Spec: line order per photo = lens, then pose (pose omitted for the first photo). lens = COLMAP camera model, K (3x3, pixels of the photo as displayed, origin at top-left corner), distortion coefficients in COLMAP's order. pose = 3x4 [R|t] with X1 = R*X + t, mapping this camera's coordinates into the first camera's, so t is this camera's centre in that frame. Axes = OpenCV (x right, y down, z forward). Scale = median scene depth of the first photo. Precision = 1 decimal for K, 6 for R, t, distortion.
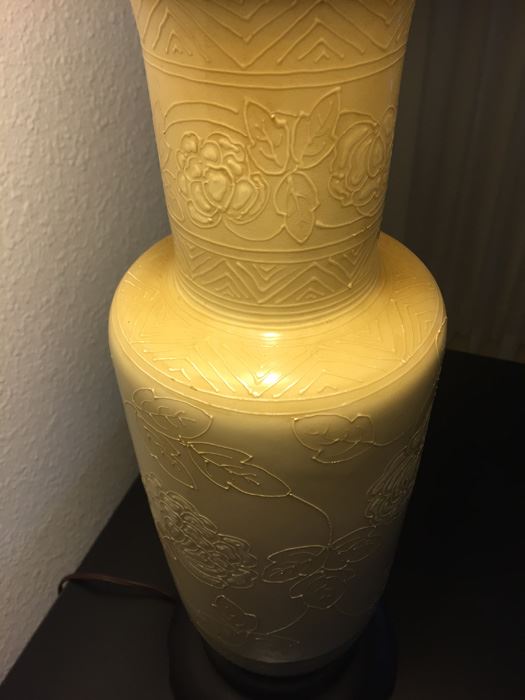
lens RADIAL K [[623.0, 0, 268.8], [0, 623.0, 347.1], [0, 0, 1]] dist [0.093475, -0.157550]
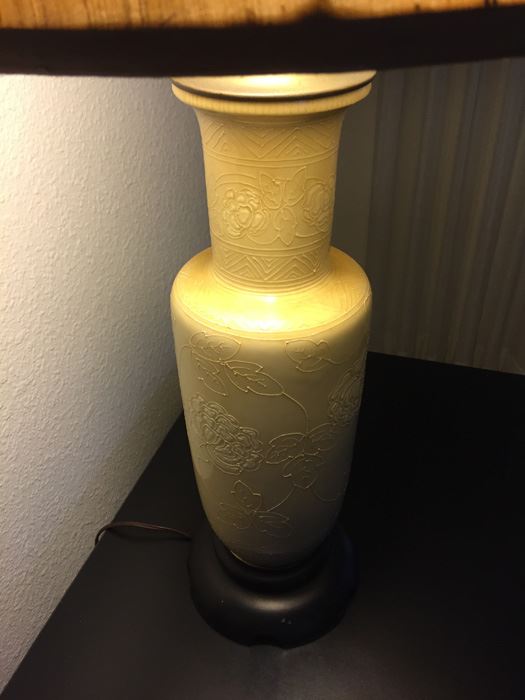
lens RADIAL K [[623.0, 0, 268.8], [0, 623.0, 347.1], [0, 0, 1]] dist [0.093475, -0.157550]
pose [[0.998738, -0.019468, 0.046298, -0.090432], [0.023167, 0.996465, -0.080746, 0.265484], [-0.044562, 0.081717, 0.995659, -0.774407]]
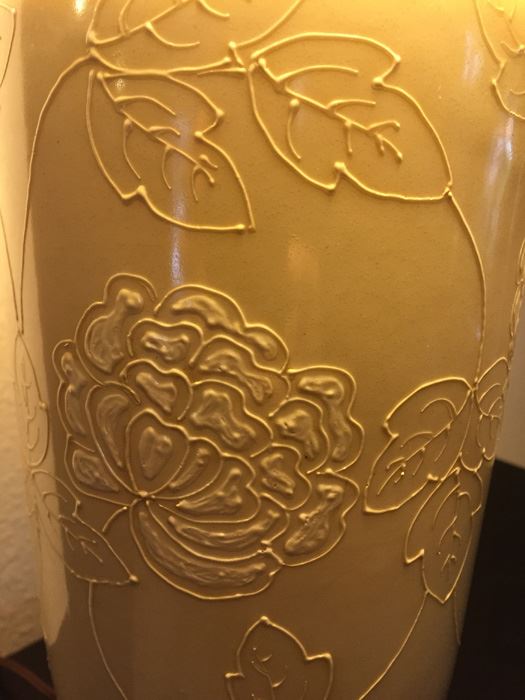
lens RADIAL K [[623.0, 0, 268.8], [0, 623.0, 347.1], [0, 0, 1]] dist [0.093475, -0.157550]
pose [[0.902070, -0.069657, 0.425931, -0.341520], [0.241574, 0.899302, -0.364551, 0.531382], [-0.357647, 0.431745, 0.828061, 0.745335]]
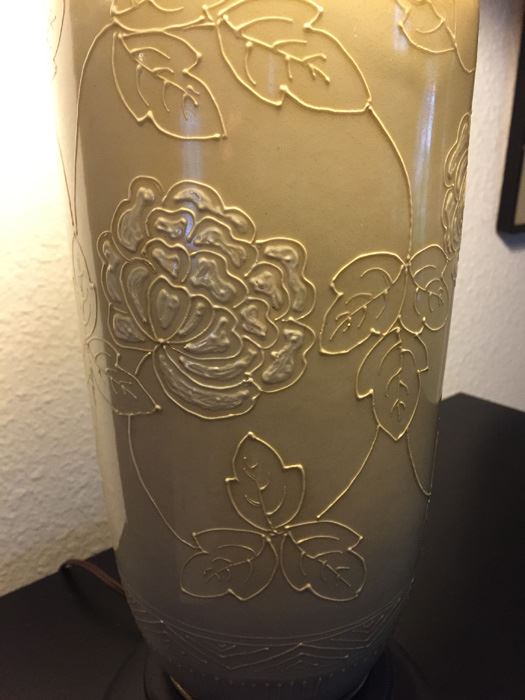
lens RADIAL K [[623.0, 0, 268.8], [0, 623.0, 347.1], [0, 0, 1]] dist [0.093475, -0.157550]
pose [[0.940594, -0.086581, 0.328307, -0.343977], [0.215030, 0.900214, -0.378651, 0.764690], [-0.262763, 0.426753, 0.865354, 0.587920]]
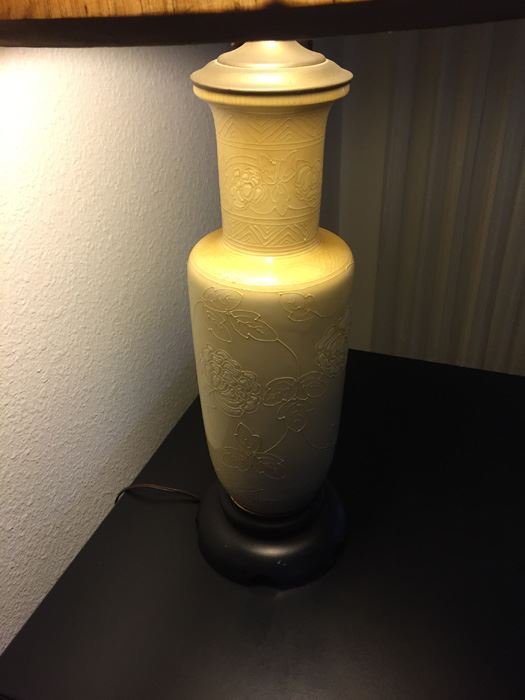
lens RADIAL K [[623.0, 0, 268.8], [0, 623.0, 347.1], [0, 0, 1]] dist [0.093475, -0.157550]
pose [[0.999832, 0.003674, 0.017956, -0.036033], [-0.001010, 0.989259, -0.146167, 0.608498], [-0.018300, 0.146125, 0.989097, -1.139057]]
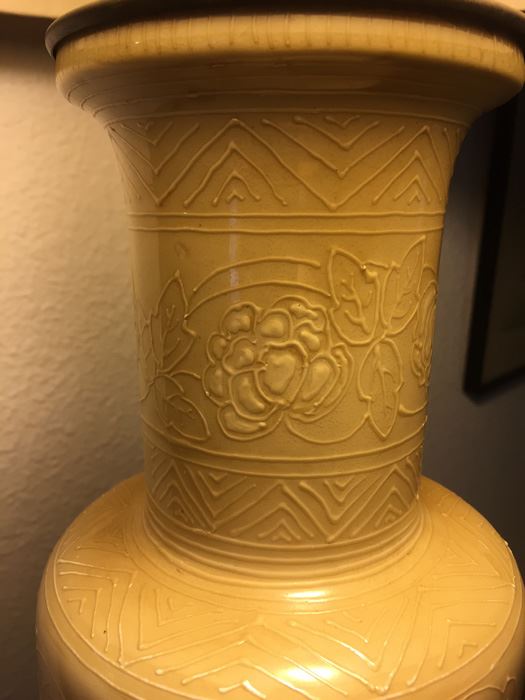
lens RADIAL K [[623.0, 0, 268.8], [0, 623.0, 347.1], [0, 0, 1]] dist [0.093475, -0.157550]
pose [[0.909629, -0.071082, 0.409295, -0.340230], [0.251053, 0.879044, -0.405284, 0.004606], [-0.330980, 0.471413, 0.817449, 0.357717]]
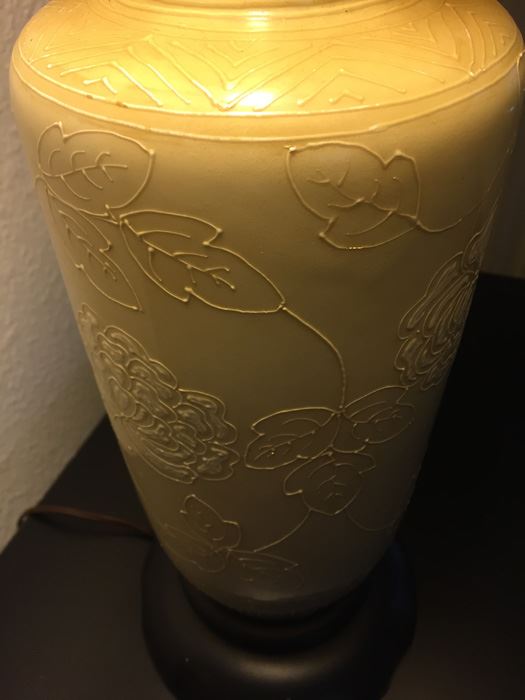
lens RADIAL K [[623.0, 0, 268.8], [0, 623.0, 347.1], [0, 0, 1]] dist [0.093475, -0.157550]
pose [[0.999971, 0.005899, -0.004908, 0.024174], [-0.005732, 0.999429, 0.033308, 0.273651], [0.005101, -0.033279, 0.999433, 0.386493]]
